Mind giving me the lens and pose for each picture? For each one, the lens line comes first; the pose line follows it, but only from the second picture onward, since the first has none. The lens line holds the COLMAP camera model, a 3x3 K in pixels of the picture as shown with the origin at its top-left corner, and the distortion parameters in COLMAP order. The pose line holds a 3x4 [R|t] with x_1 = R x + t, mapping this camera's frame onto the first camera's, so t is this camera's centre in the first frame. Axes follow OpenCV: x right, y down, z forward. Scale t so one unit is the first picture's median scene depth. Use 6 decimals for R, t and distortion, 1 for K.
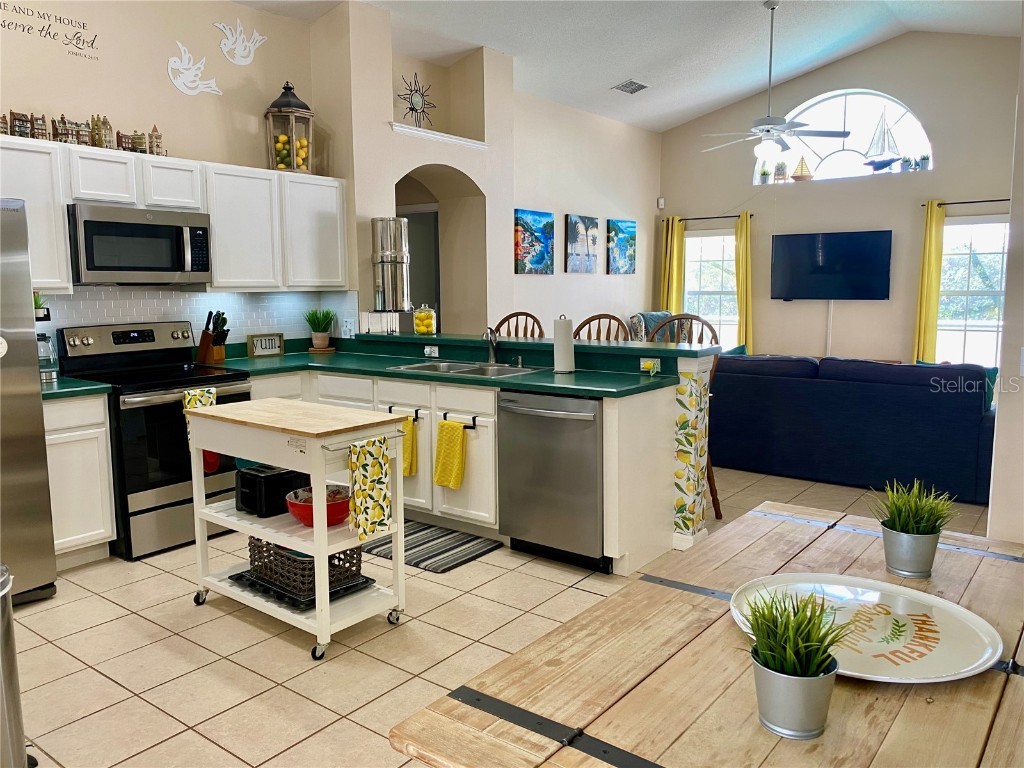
lens RADIAL K [[783.4, 0, 512.0], [0, 783.4, 384.0], [0, 0, 1]] dist [0.035882, -0.047305]
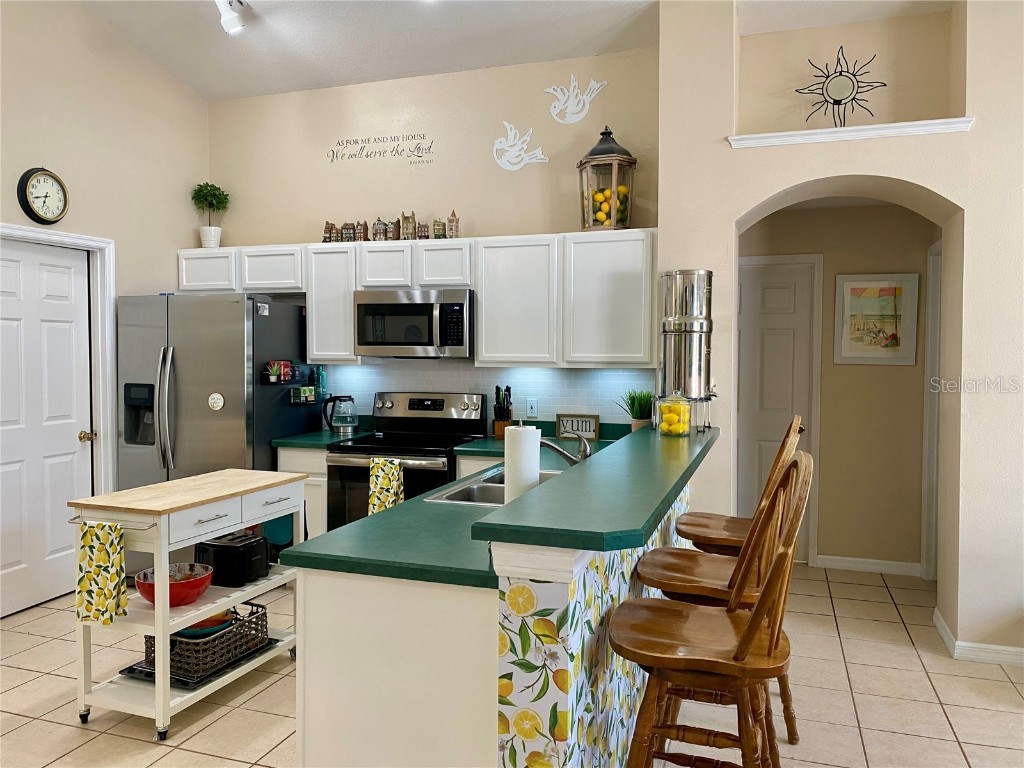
lens RADIAL K [[783.4, 0, 512.0], [0, 783.4, 384.0], [0, 0, 1]] dist [0.035882, -0.047305]
pose [[0.305726, 0.051060, -0.950749, 0.592244], [-0.127942, 0.991708, 0.012118, -0.116615], [0.943484, 0.117936, 0.309723, 0.770090]]
